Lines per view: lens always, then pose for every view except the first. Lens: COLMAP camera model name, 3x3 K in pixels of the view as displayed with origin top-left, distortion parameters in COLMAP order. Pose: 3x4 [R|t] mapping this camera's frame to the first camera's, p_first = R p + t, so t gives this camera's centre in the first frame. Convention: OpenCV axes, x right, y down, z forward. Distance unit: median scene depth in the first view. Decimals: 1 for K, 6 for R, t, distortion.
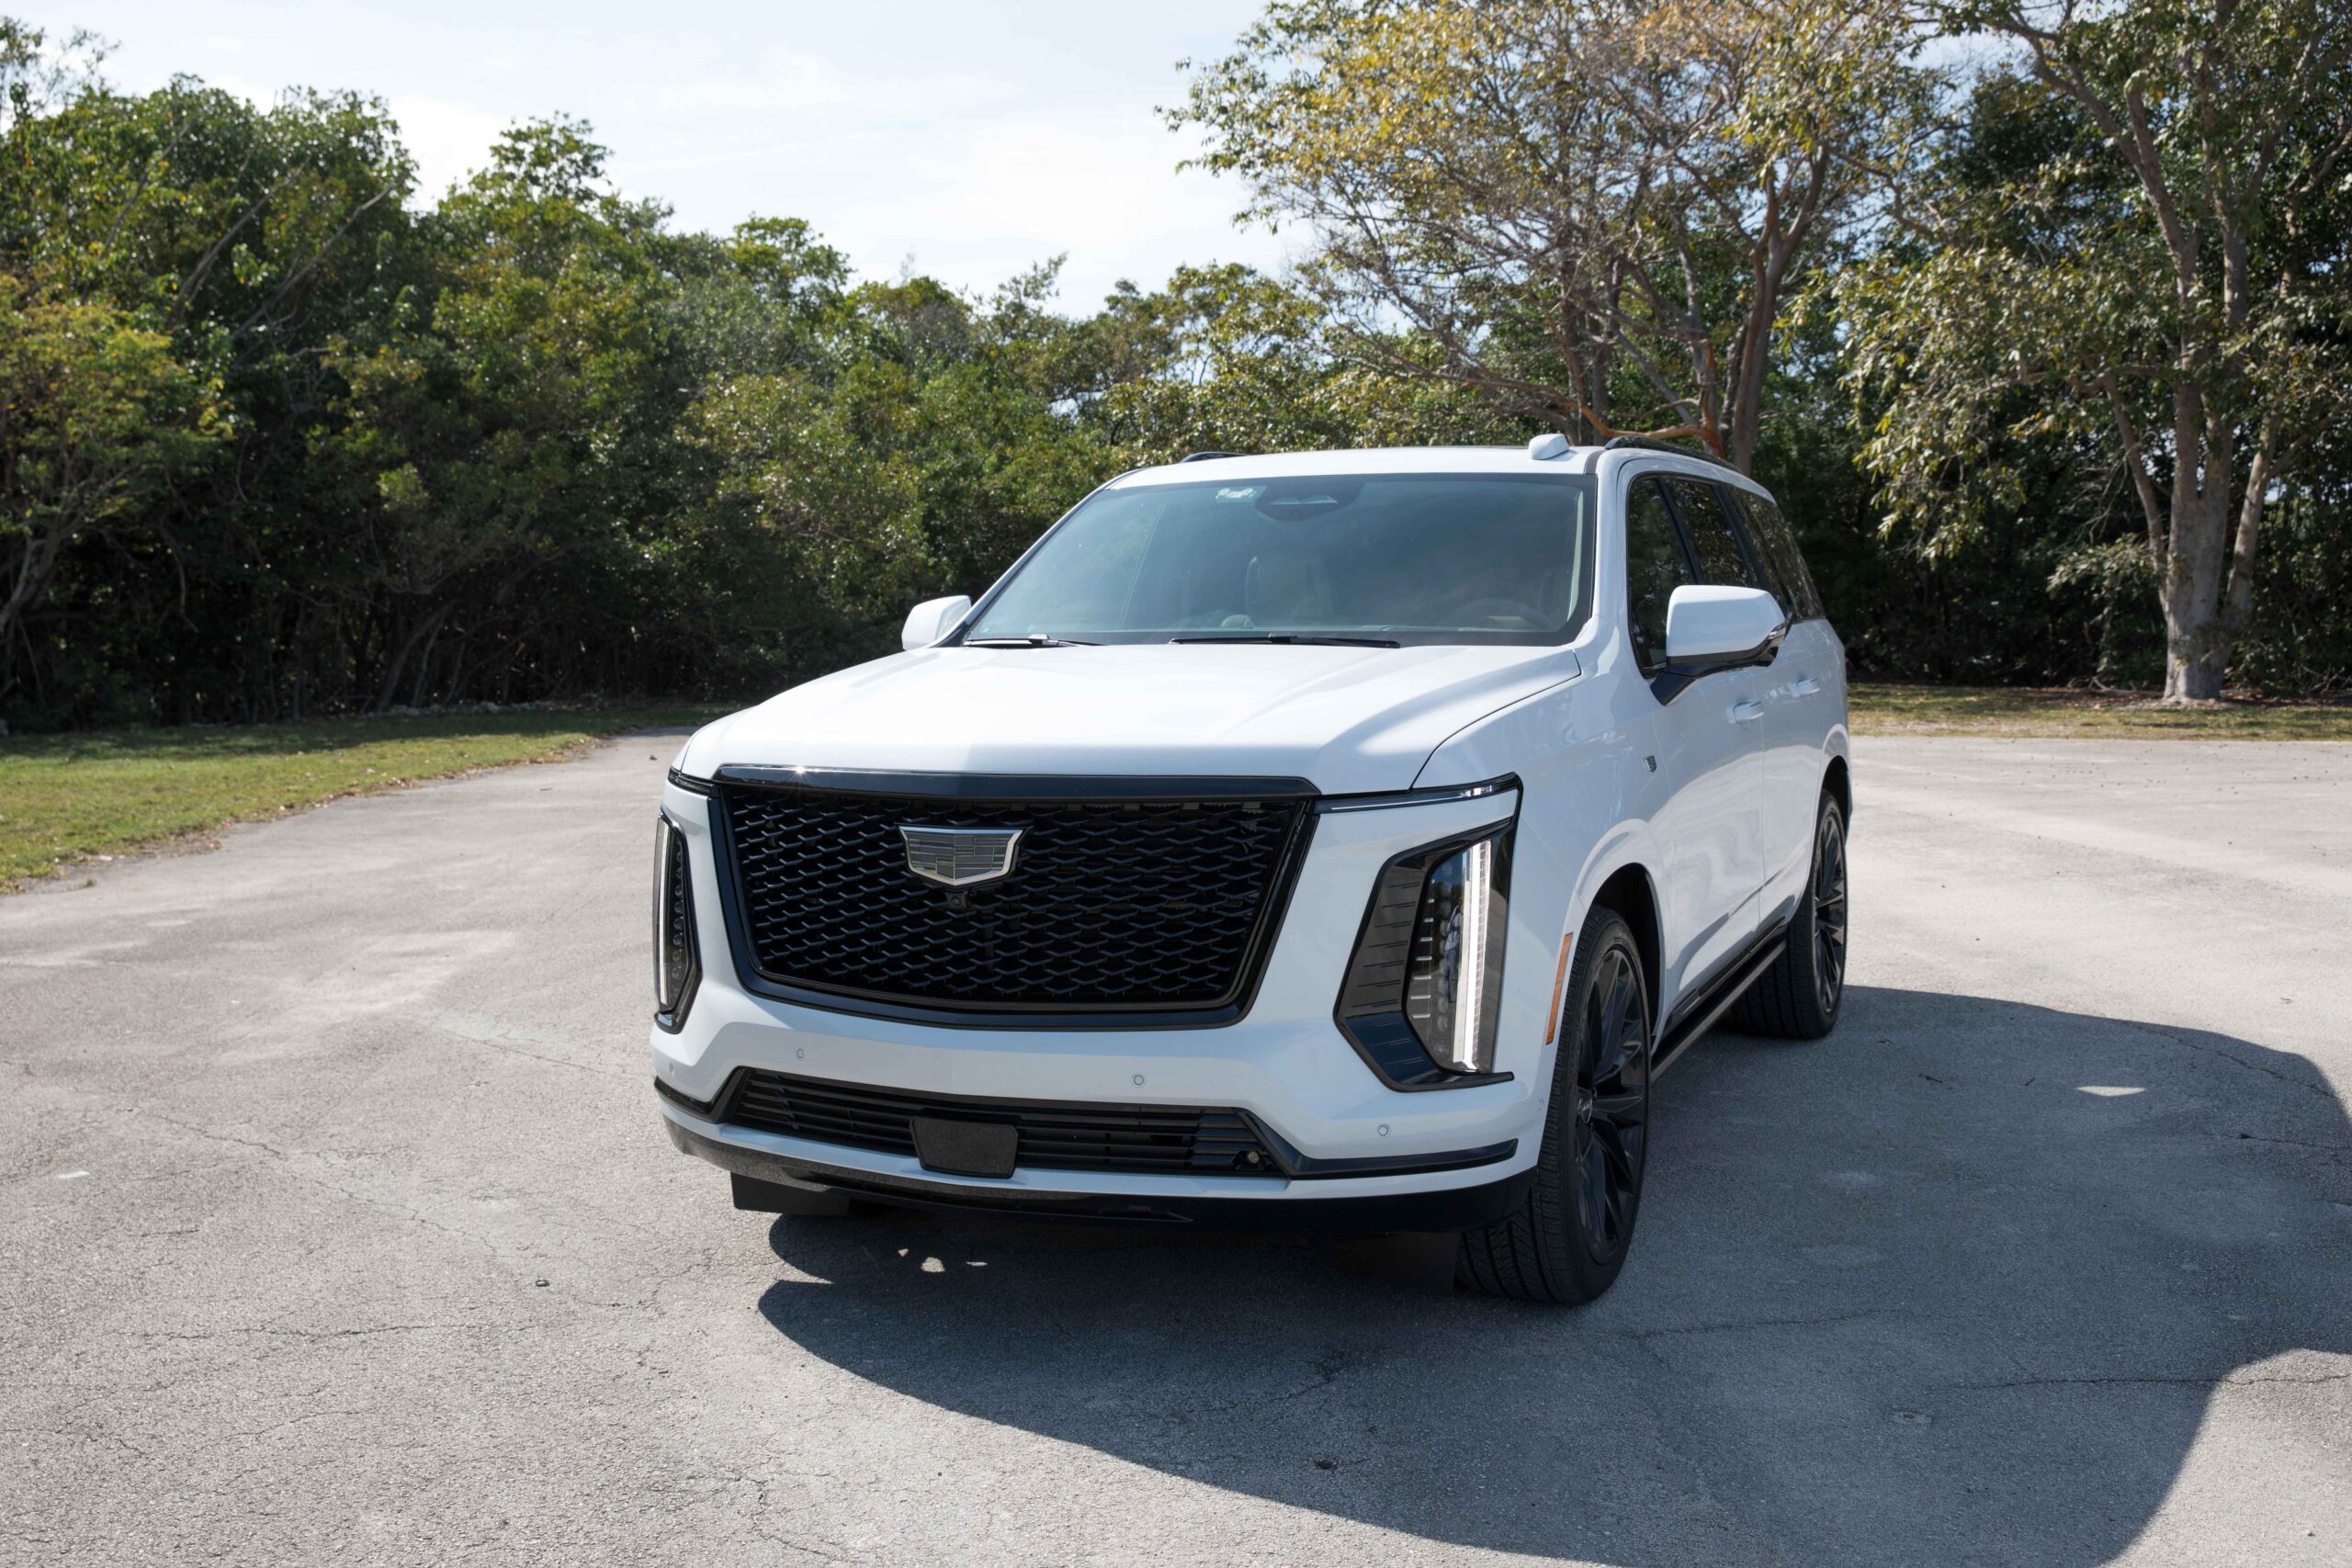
lens RADIAL K [[2201.9, 0, 1176.0], [0, 2201.9, 784.0], [0, 0, 1]] dist [-0.006986, 0.090082]
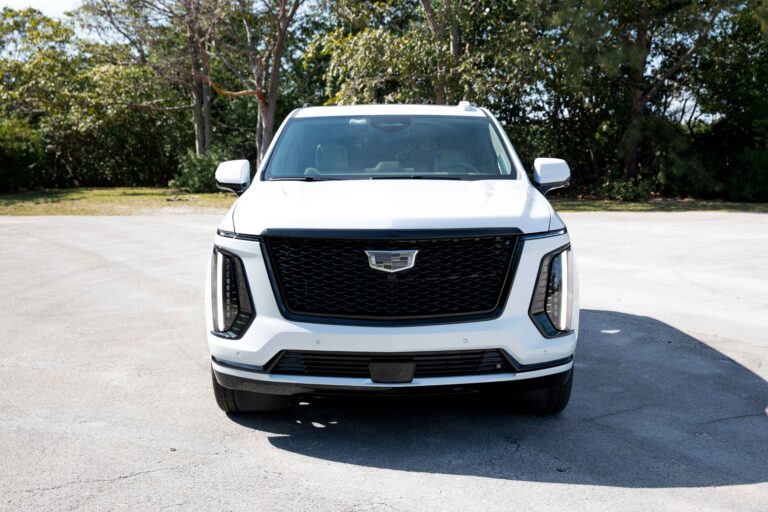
lens RADIAL K [[904.0, 0, 384.0], [0, 904.0, 256.0], [0, 0, 1]] dist [0.013047, 0.182269]
pose [[0.918956, -0.033619, 0.392924, -0.422834], [0.025302, 0.999333, 0.026330, -0.001283], [-0.393547, -0.014254, 0.919194, 0.015642]]
